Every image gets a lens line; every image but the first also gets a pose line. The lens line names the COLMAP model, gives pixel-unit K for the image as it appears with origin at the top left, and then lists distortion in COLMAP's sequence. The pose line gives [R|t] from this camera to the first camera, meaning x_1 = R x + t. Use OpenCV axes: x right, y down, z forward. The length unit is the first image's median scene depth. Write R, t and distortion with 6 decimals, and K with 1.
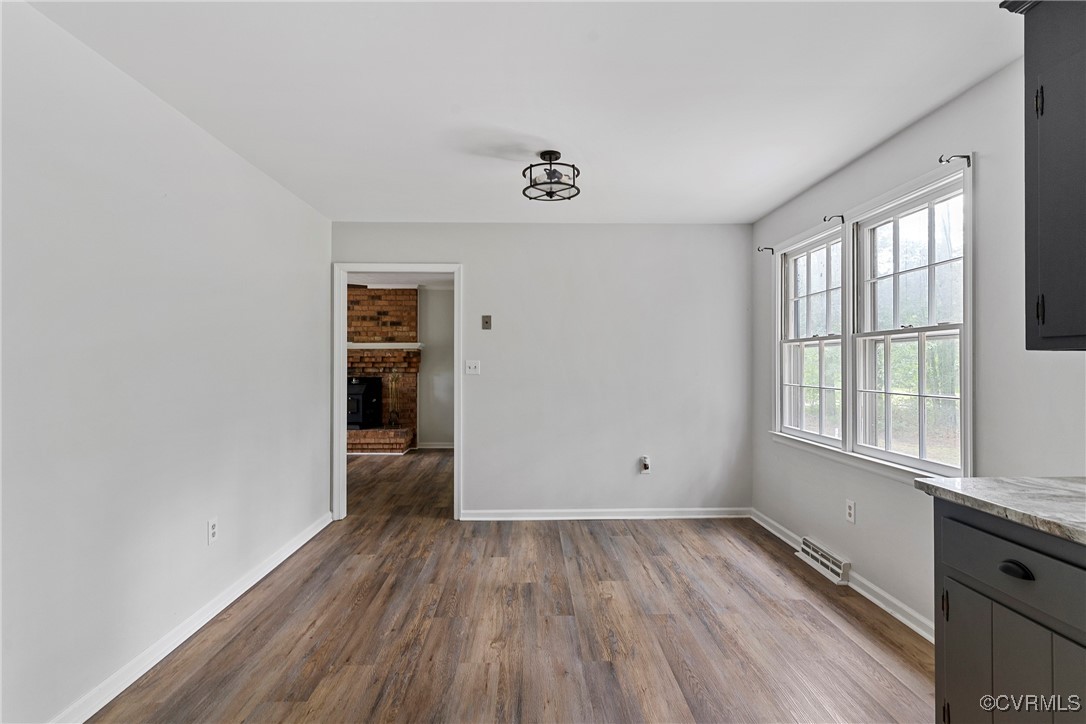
lens RADIAL K [[520.2, 0, 536.6], [0, 520.2, 361.3], [0, 0, 1]] dist [-0.000082, -0.000274]
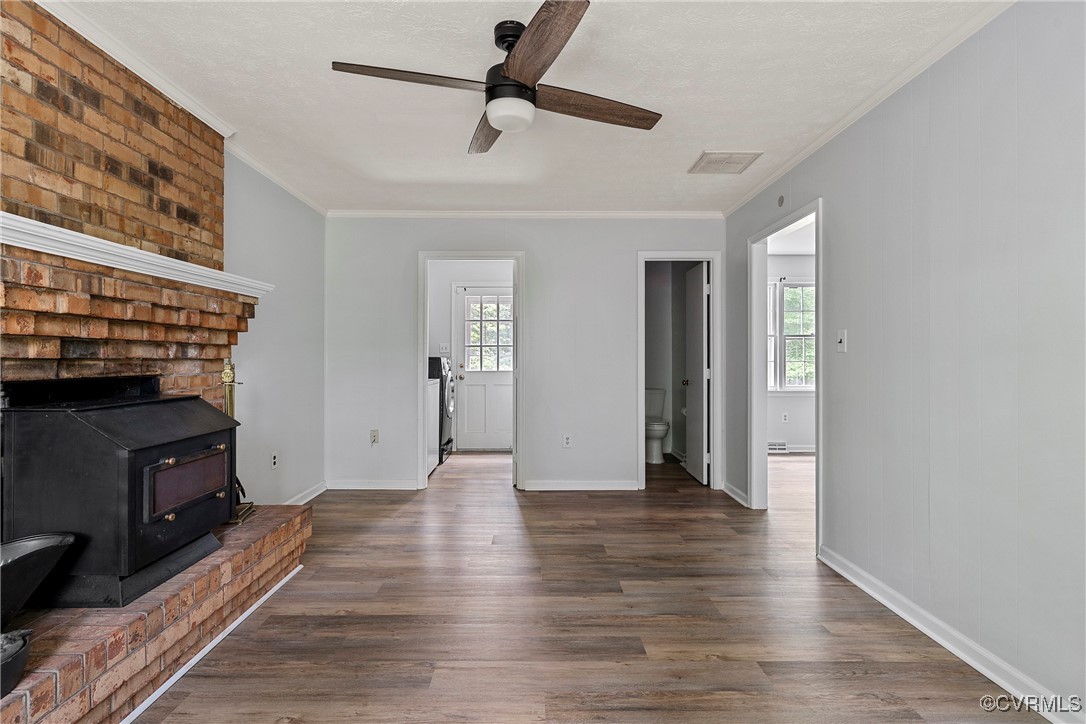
lens RADIAL K [[520.2, 0, 536.6], [0, 520.2, 361.3], [0, 0, 1]] dist [-0.000082, -0.000274]
pose [[0.020568, -0.007554, 0.999760, -0.609656], [-0.000093, 0.999971, 0.007557, 0.020204], [-0.999788, -0.000249, 0.020566, 0.769665]]
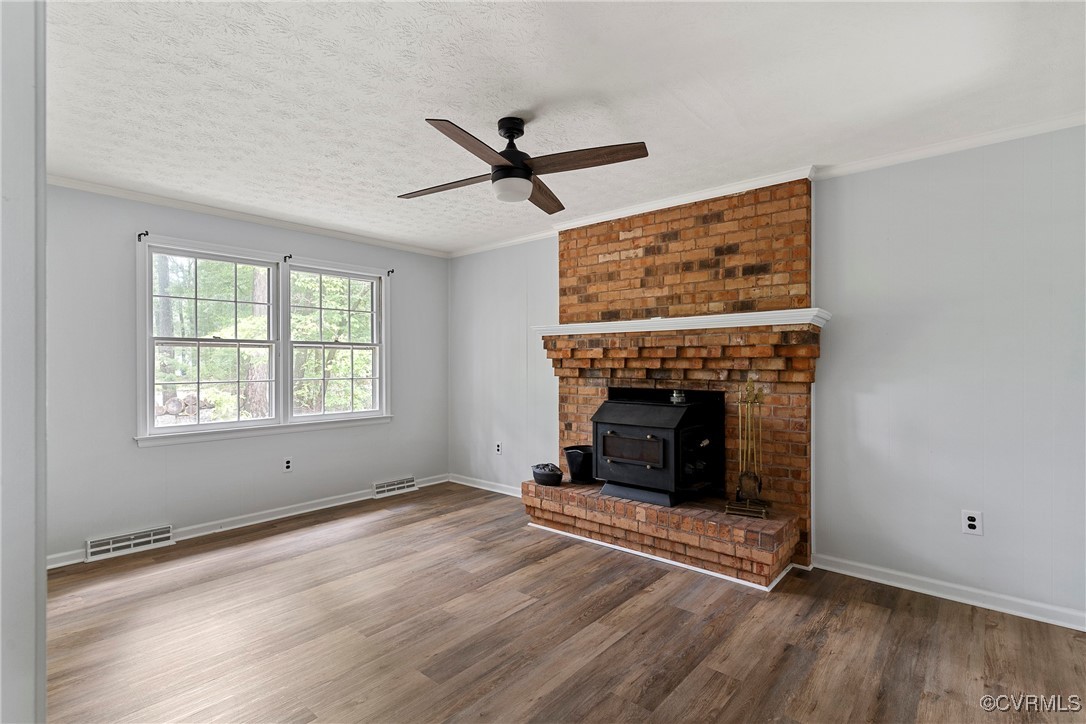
lens RADIAL K [[520.2, 0, 536.6], [0, 520.2, 361.3], [0, 0, 1]] dist [-0.000082, -0.000274]
pose [[0.738618, -0.002650, -0.674119, -0.113367], [0.005384, 0.999984, 0.001968, 0.002664], [0.674102, -0.005083, 0.738620, 0.556255]]
